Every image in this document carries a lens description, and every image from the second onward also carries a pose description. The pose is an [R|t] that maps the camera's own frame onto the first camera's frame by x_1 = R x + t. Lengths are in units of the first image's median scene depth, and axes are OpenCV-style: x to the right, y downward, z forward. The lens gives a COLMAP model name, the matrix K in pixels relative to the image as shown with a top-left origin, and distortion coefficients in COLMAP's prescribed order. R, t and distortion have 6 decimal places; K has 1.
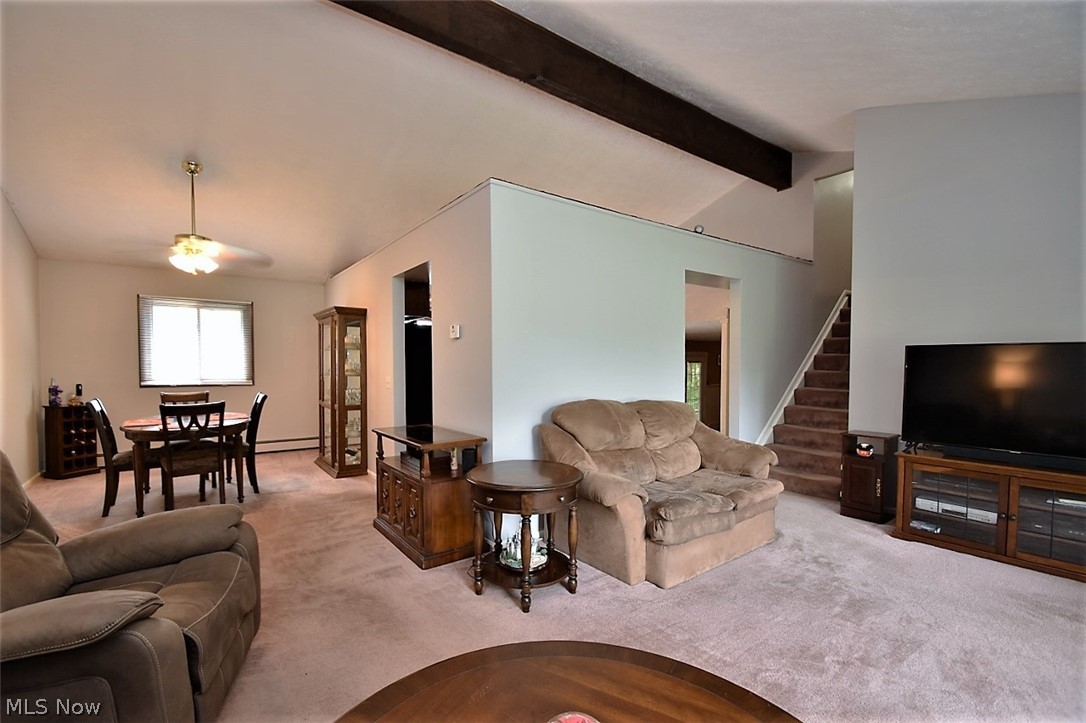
lens RADIAL K [[478.7, 0, 546.7], [0, 478.7, 366.7], [0, 0, 1]] dist [-0.001285, -0.007500]
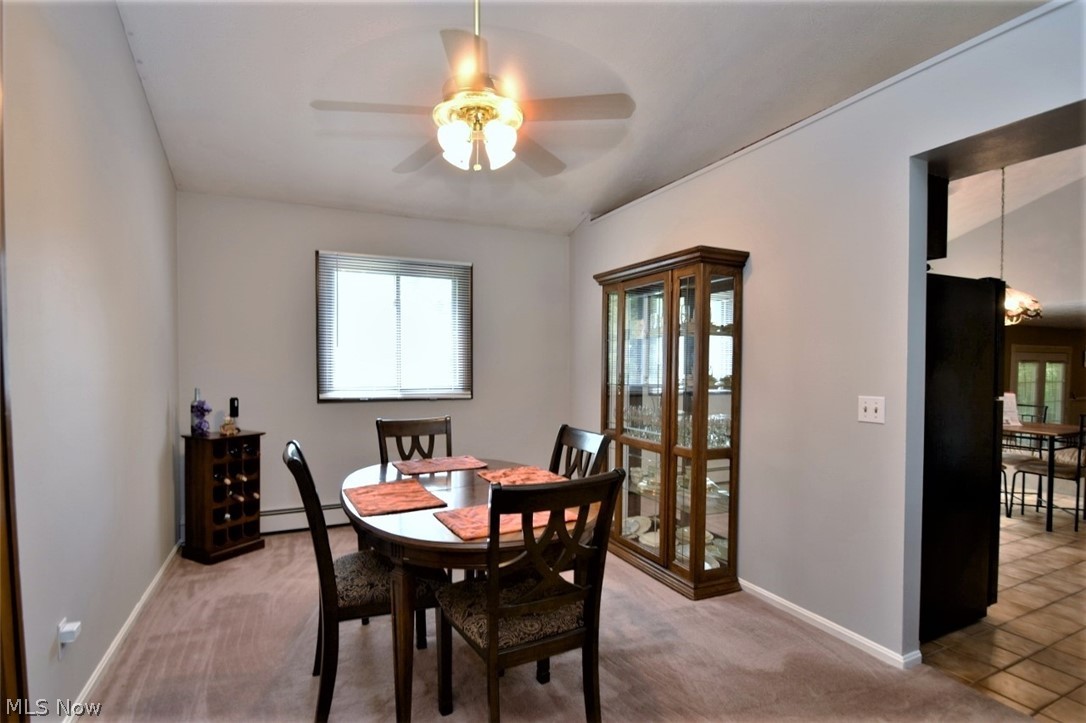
lens RADIAL K [[517.0, 0, 536.7], [0, 517.0, 365.1], [0, 0, 1]] dist [-0.000642, -0.000651]
pose [[0.979415, 0.002112, -0.201845, -0.490134], [-0.003216, 0.999982, -0.005141, -0.002377], [0.201831, 0.005684, 0.979404, 0.447005]]
